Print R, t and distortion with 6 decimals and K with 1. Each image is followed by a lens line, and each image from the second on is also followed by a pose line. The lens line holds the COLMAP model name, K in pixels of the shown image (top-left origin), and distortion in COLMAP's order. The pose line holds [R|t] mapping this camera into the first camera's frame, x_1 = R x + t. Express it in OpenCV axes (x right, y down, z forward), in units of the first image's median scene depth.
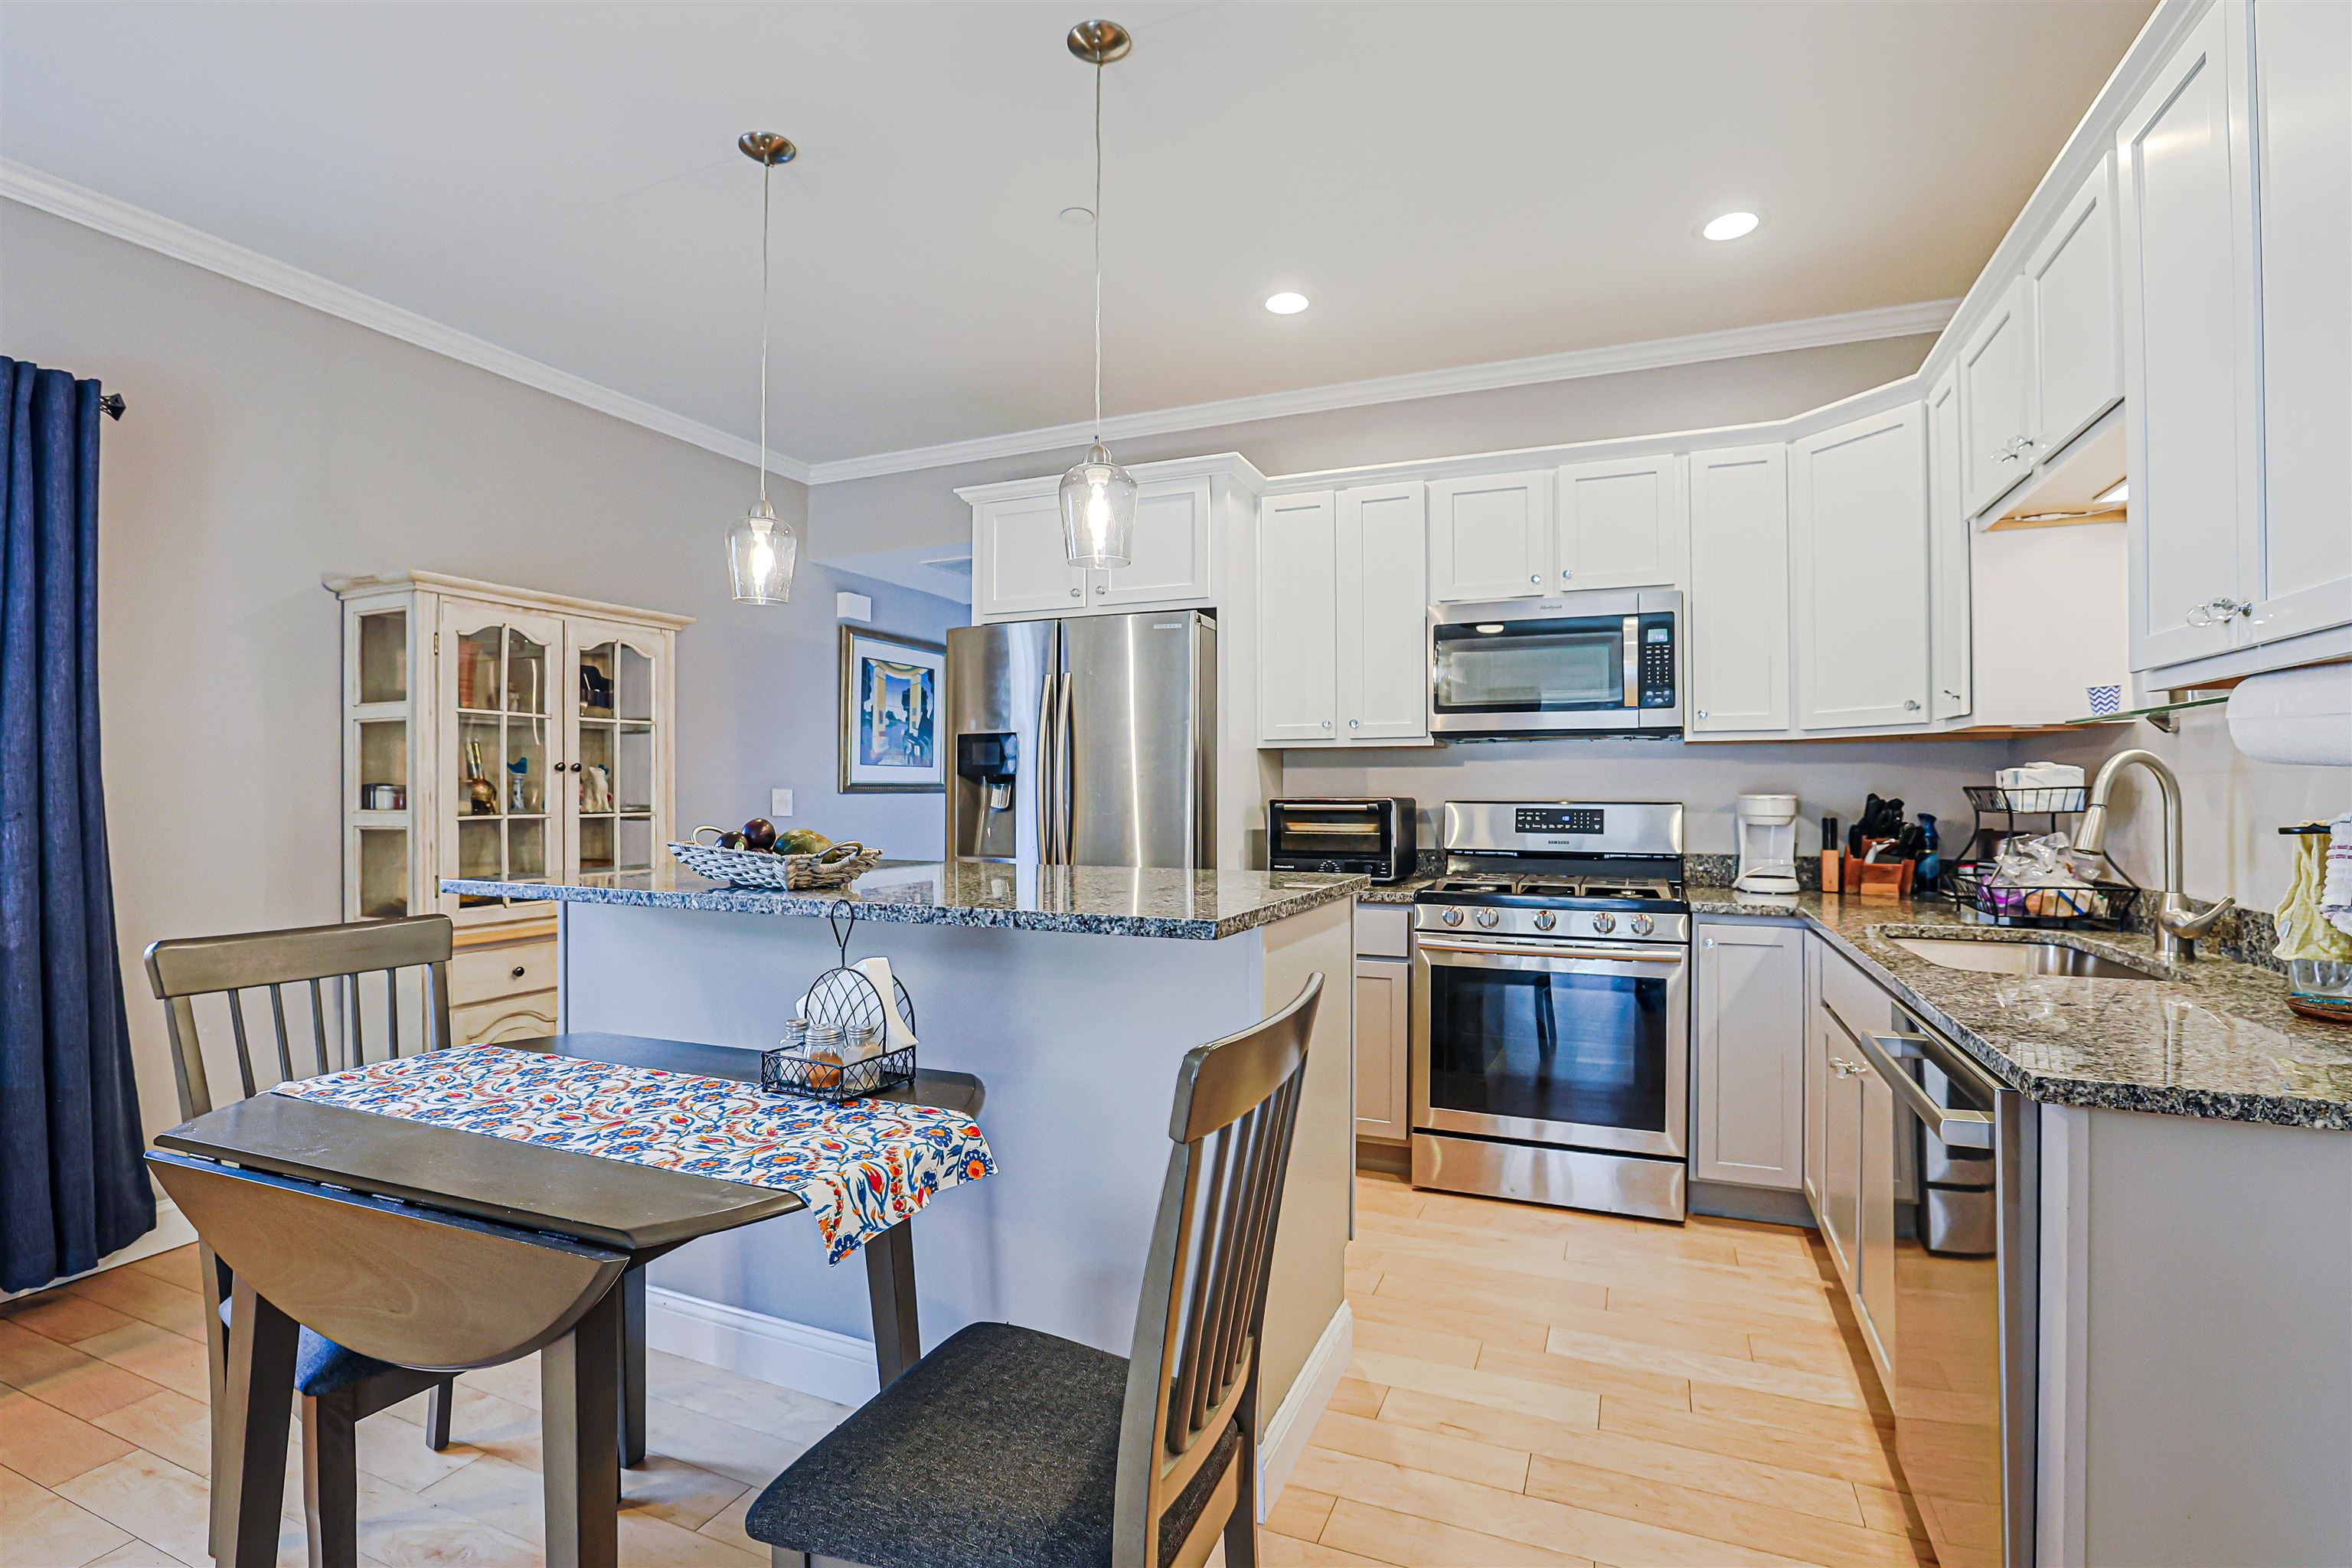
lens RADIAL K [[1058.7, 0, 1176.0], [0, 1058.7, 784.0], [0, 0, 1]] dist [-0.048861, 0.017156]
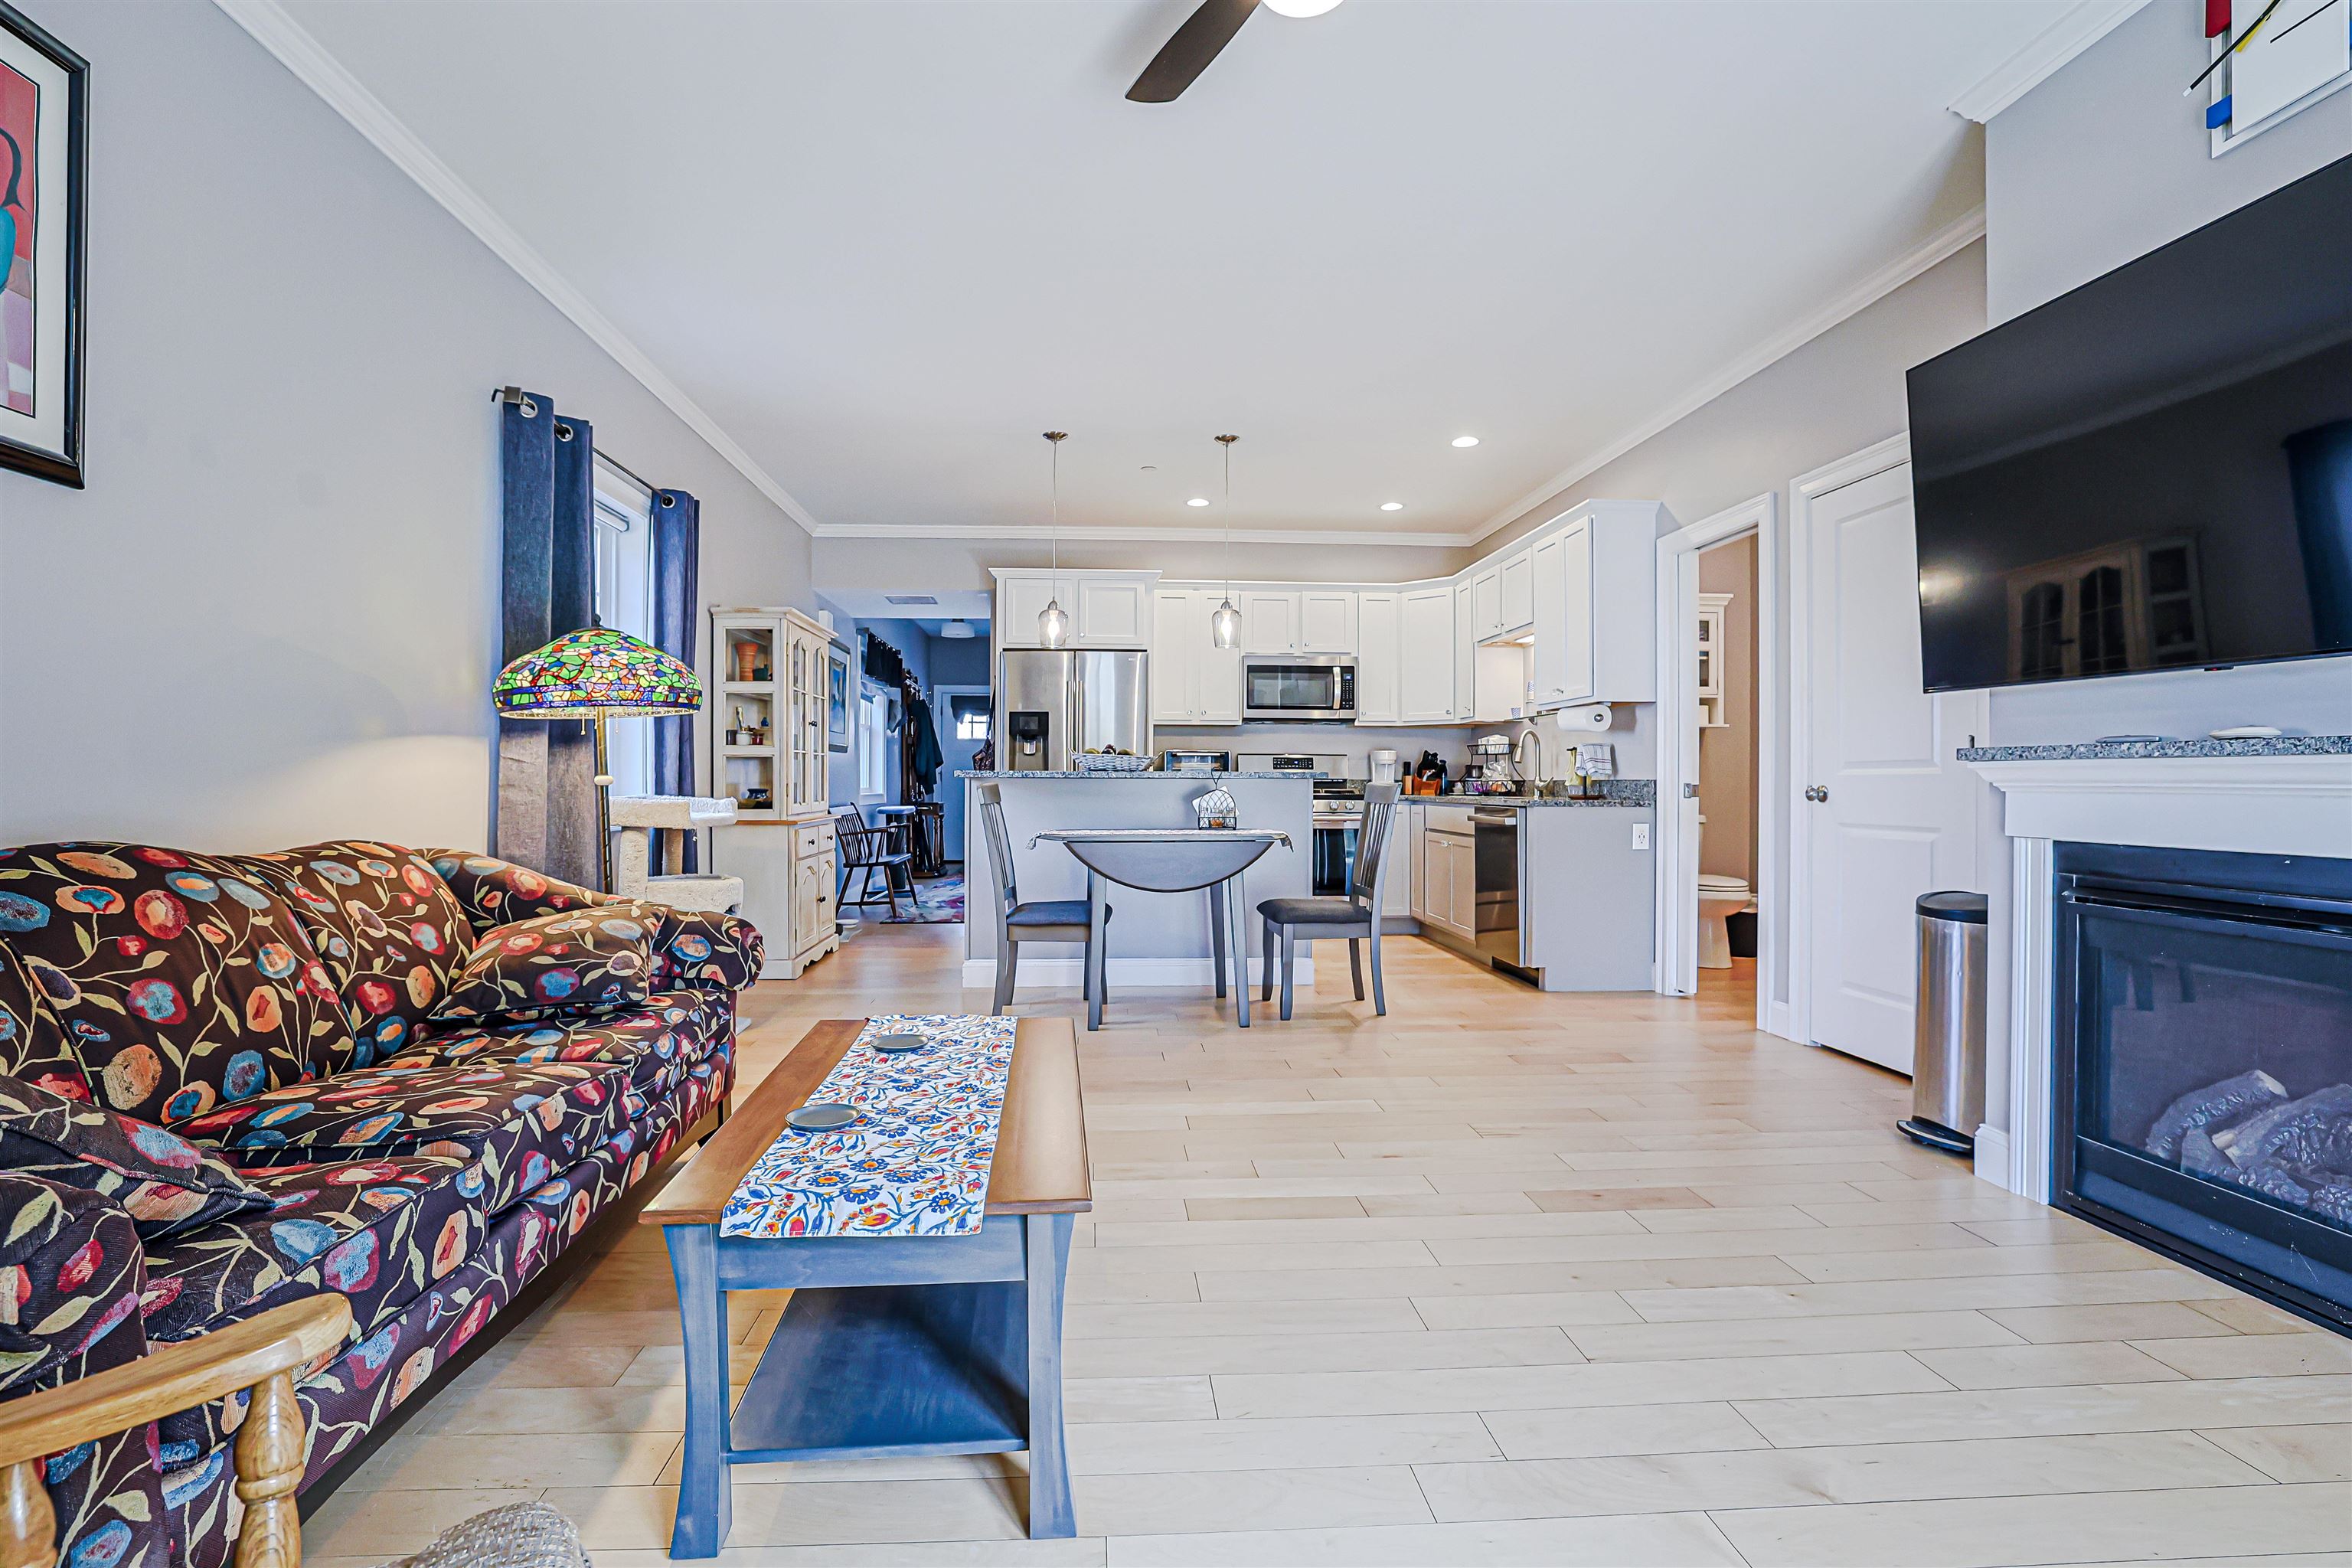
lens RADIAL K [[1074.3, 0, 1176.0], [0, 1074.3, 784.0], [0, 0, 1]] dist [-0.048224, 0.016613]
pose [[0.899115, 0.002130, 0.437708, -0.842907], [-0.005815, 0.999958, 0.007079, 0.069073], [-0.437675, -0.008910, 0.899089, -0.859982]]
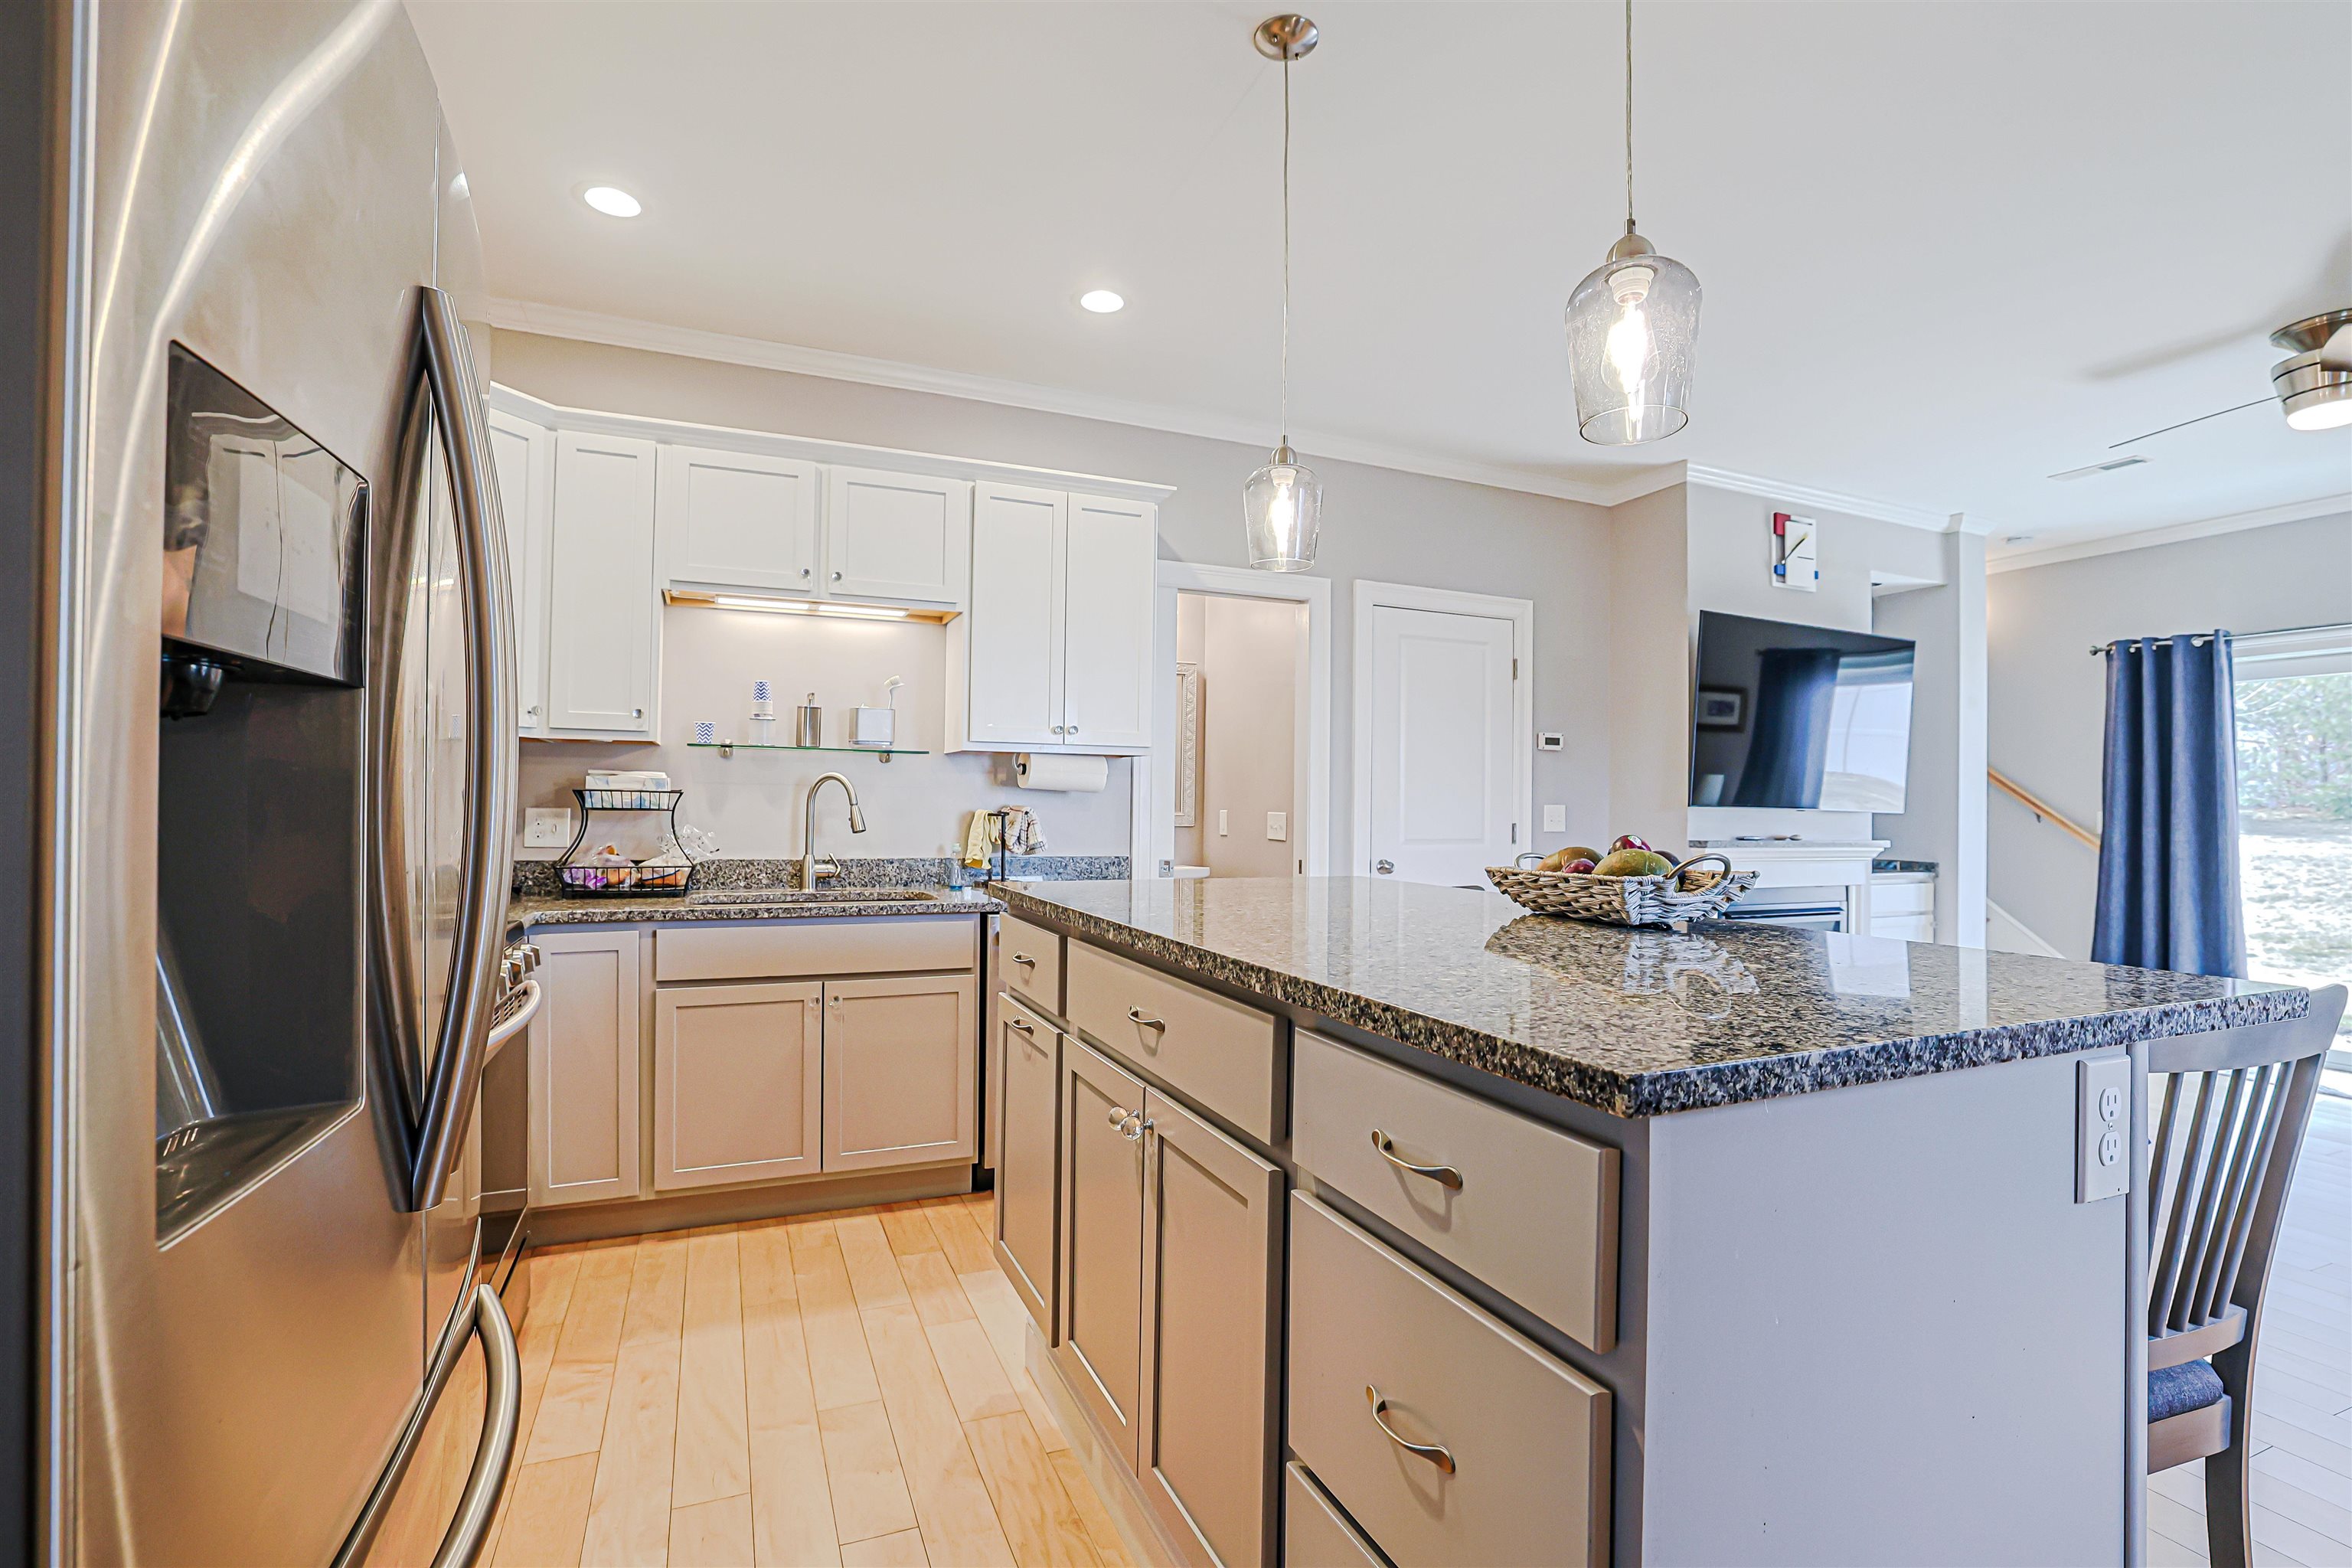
lens RADIAL K [[1058.7, 0, 1176.0], [0, 1058.7, 784.0], [0, 0, 1]] dist [-0.048861, 0.017156]
pose [[-0.706342, 0.005320, 0.707851, -0.430932], [-0.014950, 0.999637, -0.022431, 0.011070], [-0.707713, -0.026426, -0.706006, 1.105393]]
